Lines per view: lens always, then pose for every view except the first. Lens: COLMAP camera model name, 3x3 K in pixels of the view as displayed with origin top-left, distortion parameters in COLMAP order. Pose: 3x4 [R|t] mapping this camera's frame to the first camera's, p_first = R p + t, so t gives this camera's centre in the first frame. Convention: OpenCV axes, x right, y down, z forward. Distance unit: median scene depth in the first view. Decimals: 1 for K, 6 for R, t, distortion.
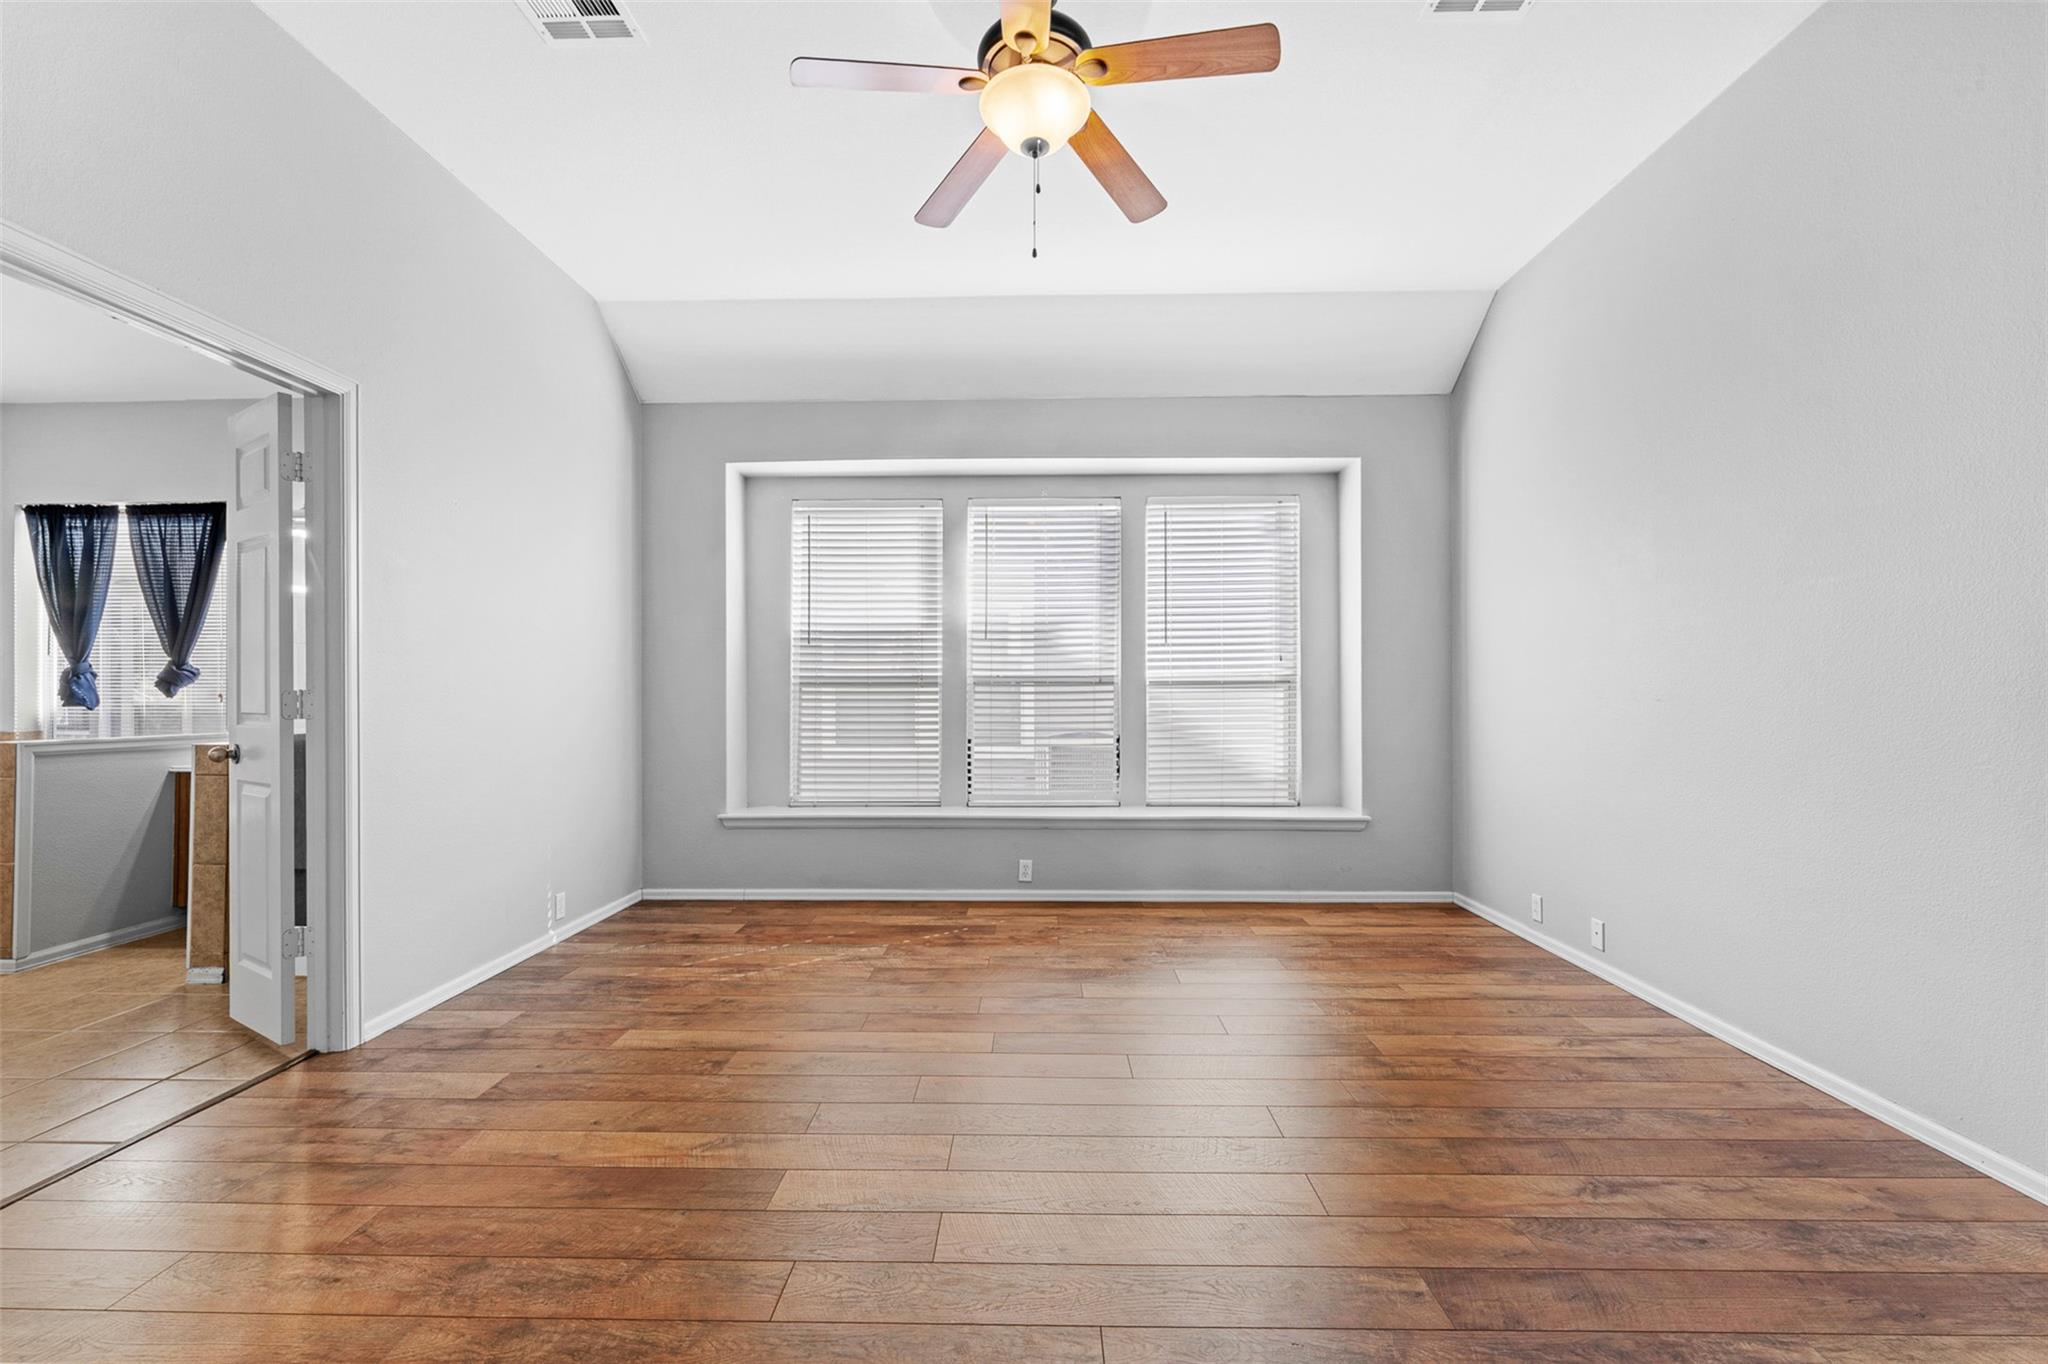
lens RADIAL K [[840.1, 0, 1019.0], [0, 840.1, 697.2], [0, 0, 1]] dist [-0.003667, -0.000142]
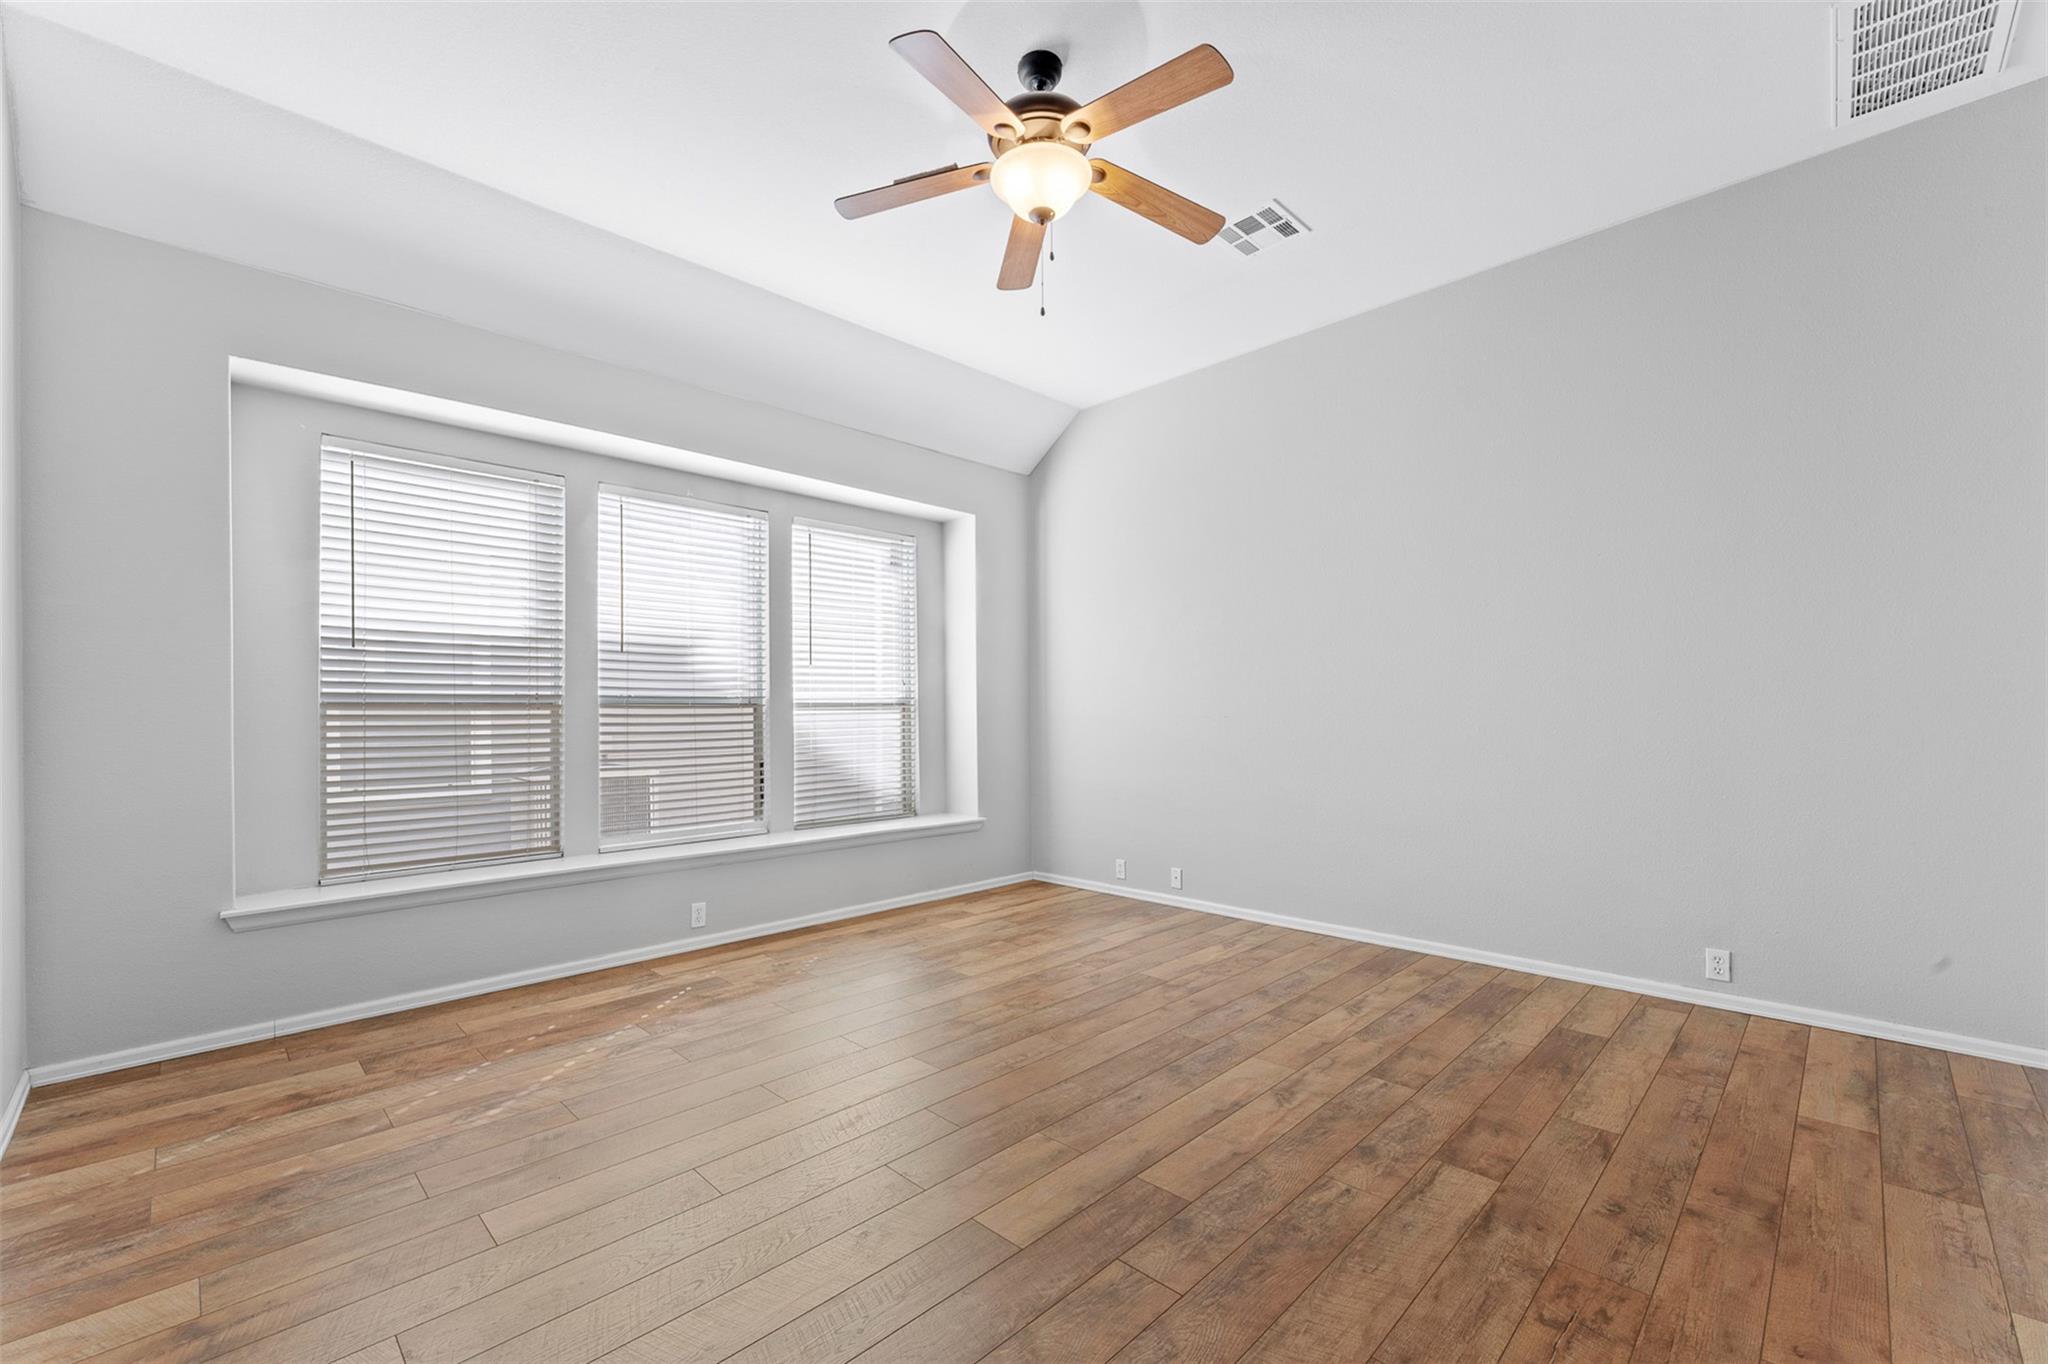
lens RADIAL K [[844.2, 0, 1023.4], [0, 844.2, 710.2], [0, 0, 1]] dist [-0.004423, -0.000464]
pose [[0.687673, -0.000493, 0.726020, -0.486176], [0.010554, 0.999901, -0.009318, 0.002209], [-0.725944, 0.014070, 0.687610, 0.160340]]
